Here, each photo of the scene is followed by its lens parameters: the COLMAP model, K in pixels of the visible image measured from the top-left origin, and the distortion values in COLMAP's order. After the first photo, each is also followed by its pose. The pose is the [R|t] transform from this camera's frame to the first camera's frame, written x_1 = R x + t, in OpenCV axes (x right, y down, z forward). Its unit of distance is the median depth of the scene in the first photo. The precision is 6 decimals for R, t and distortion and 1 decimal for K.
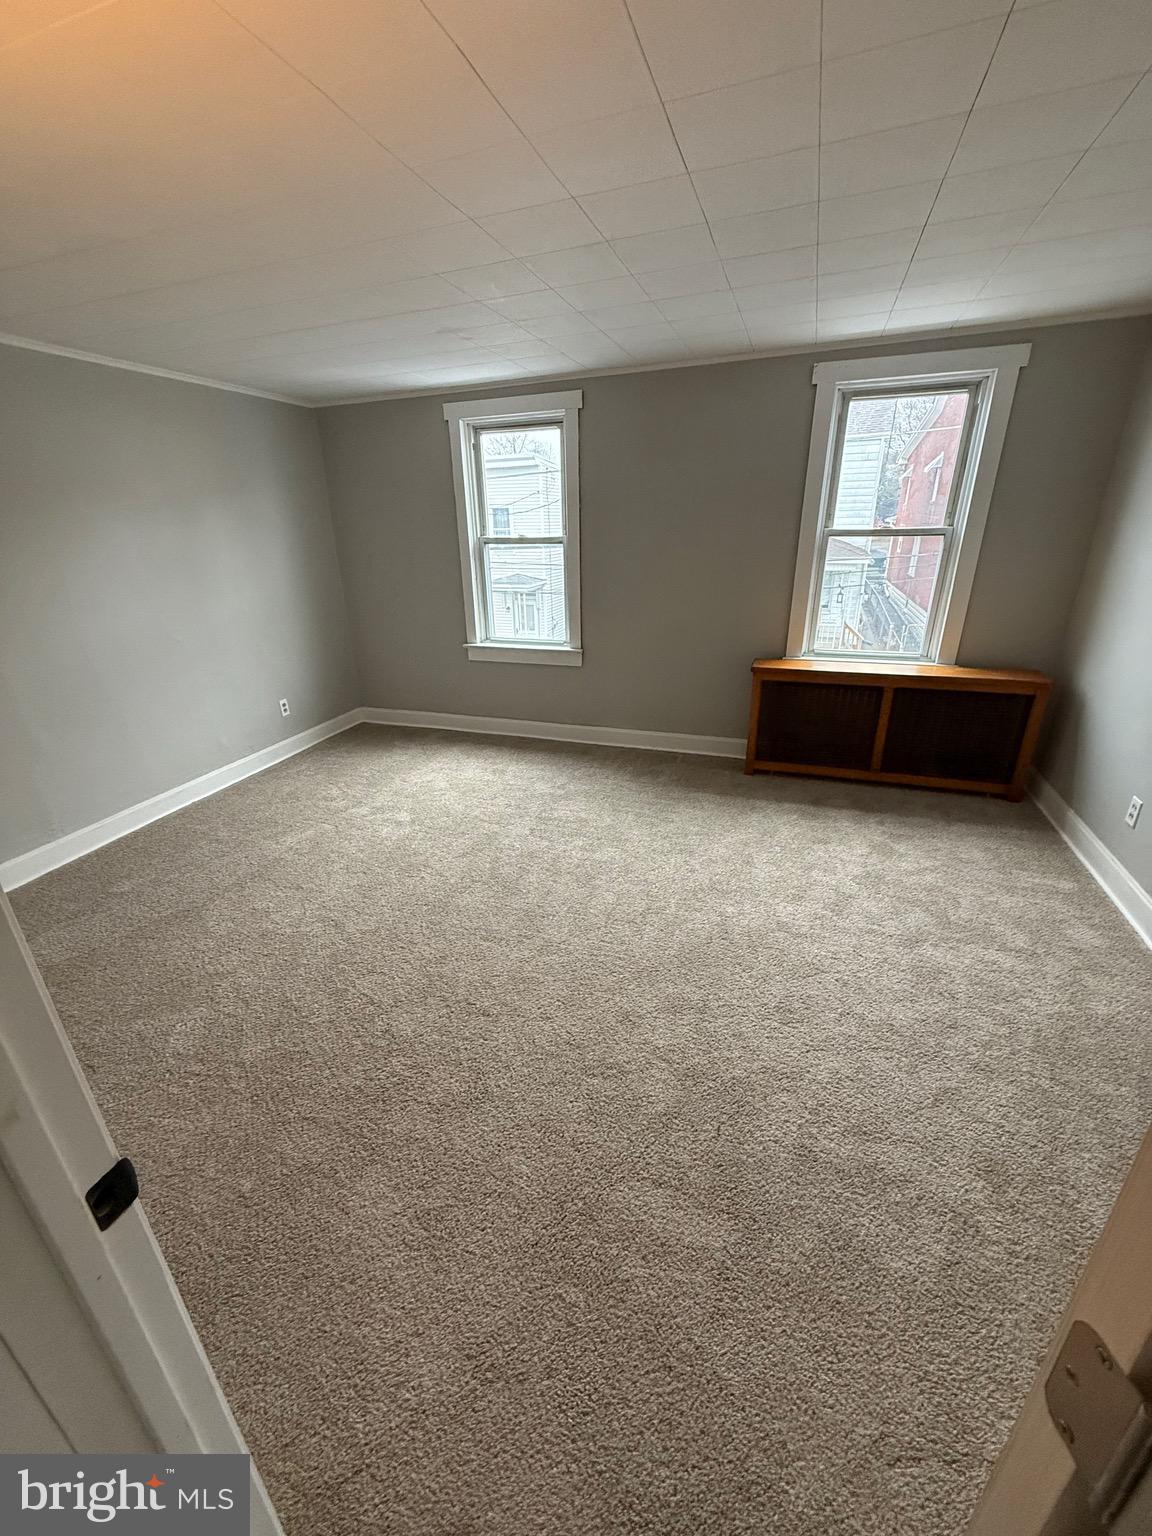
lens RADIAL K [[616.8, 0, 575.9], [0, 616.8, 768.2], [0, 0, 1]] dist [-0.000149, -0.000020]
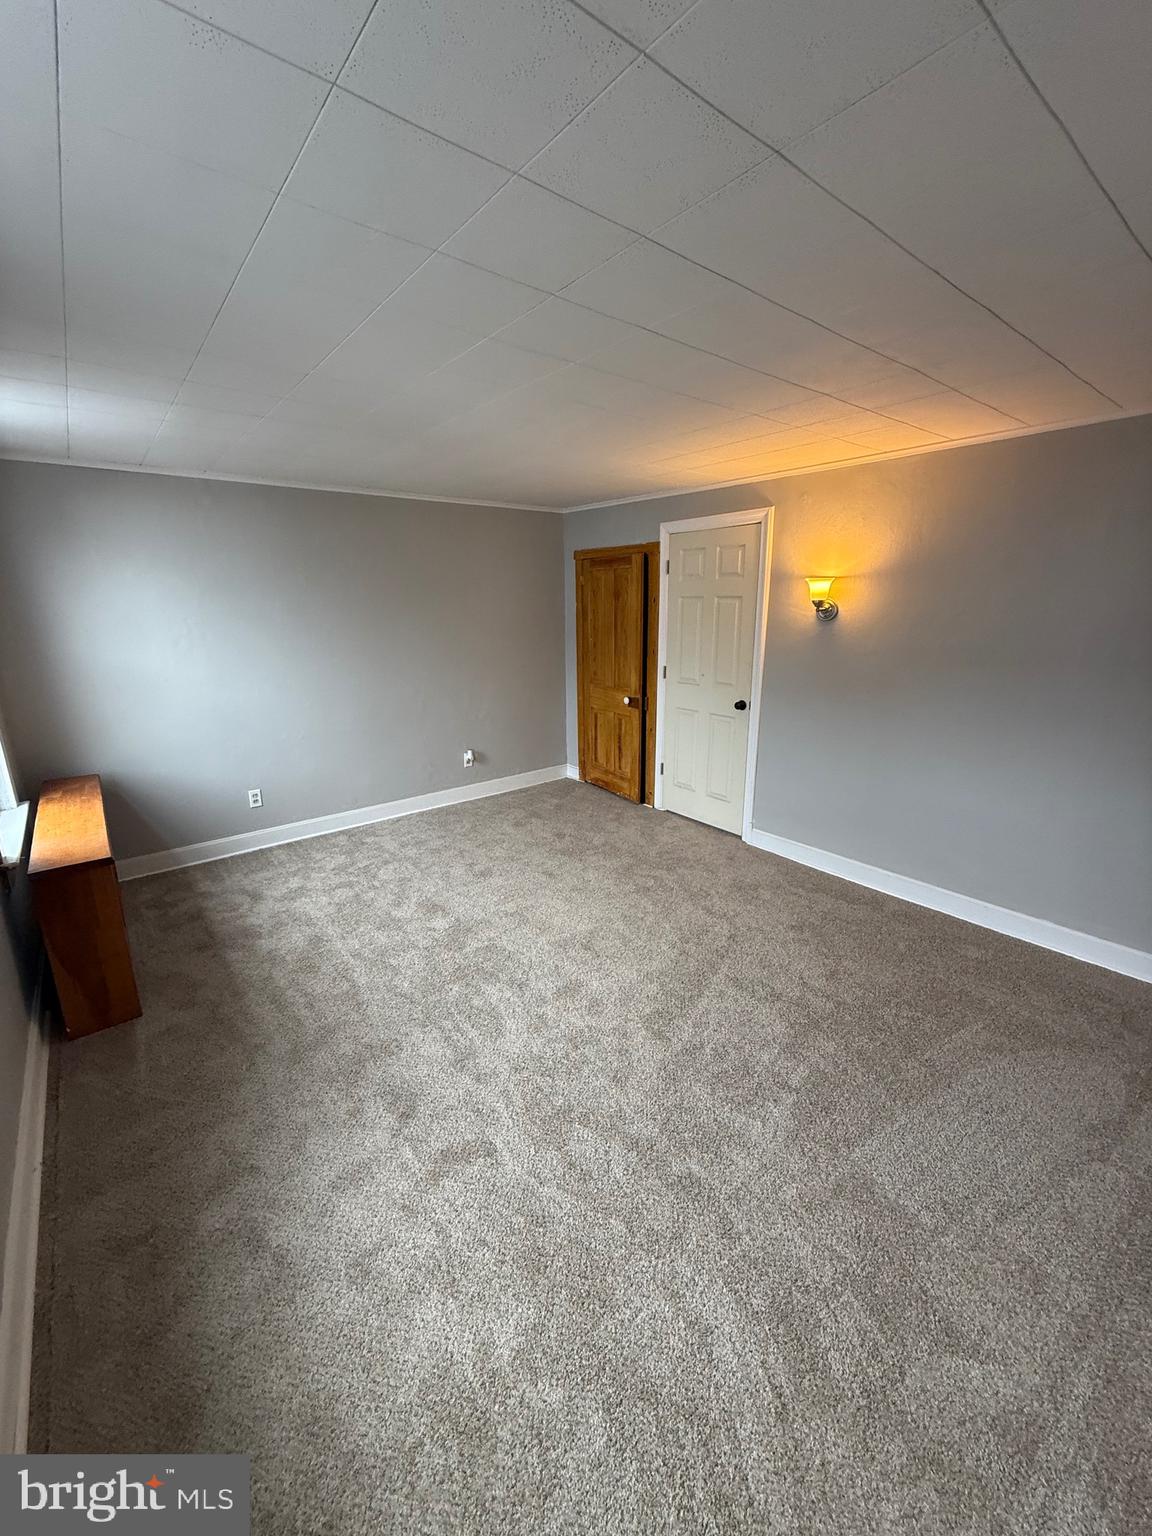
lens RADIAL K [[613.7, 0, 578.0], [0, 613.7, 765.7], [0, 0, 1]] dist [0.000443, 0.000190]
pose [[-0.846233, -0.104291, 0.522506, -0.536015], [0.226017, 0.817790, 0.529278, -0.560659], [-0.482499, 0.565988, -0.668470, 1.390836]]
